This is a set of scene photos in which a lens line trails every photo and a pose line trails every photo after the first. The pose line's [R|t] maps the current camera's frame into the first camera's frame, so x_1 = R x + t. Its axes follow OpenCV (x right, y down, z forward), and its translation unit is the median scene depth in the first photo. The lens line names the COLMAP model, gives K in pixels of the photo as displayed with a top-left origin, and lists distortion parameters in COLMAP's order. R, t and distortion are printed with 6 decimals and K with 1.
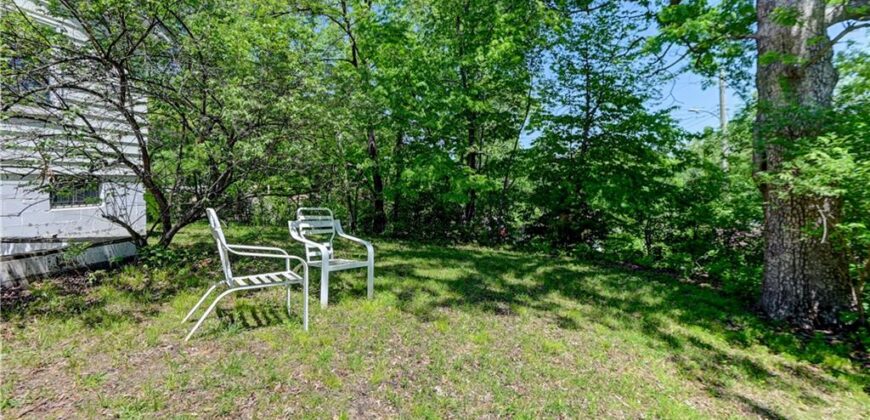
lens RADIAL K [[398.6, 0, 435.1], [0, 398.6, 195.3], [0, 0, 1]] dist [-0.002942, -0.000577]
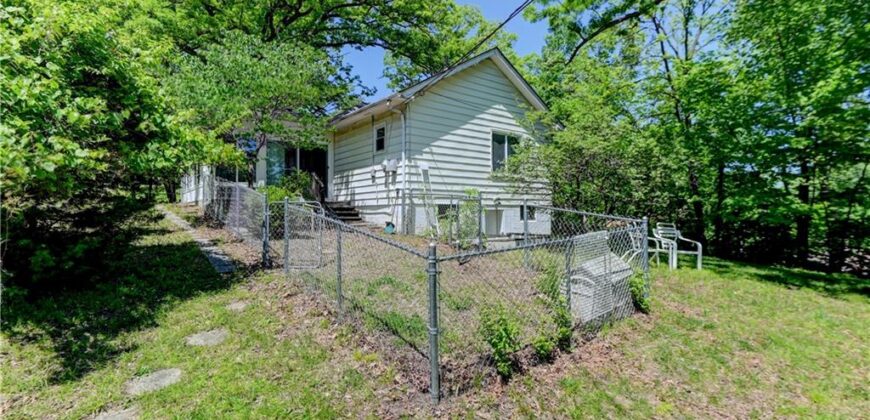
lens RADIAL K [[405.0, 0, 435.0], [0, 405.0, 210.0], [0, 0, 1]] dist [0.000129, -0.011080]
pose [[0.758142, -0.007239, -0.652049, 0.051947], [-0.014082, 0.999523, -0.027471, 0.013412], [0.651938, 0.030009, 0.757679, -0.477646]]
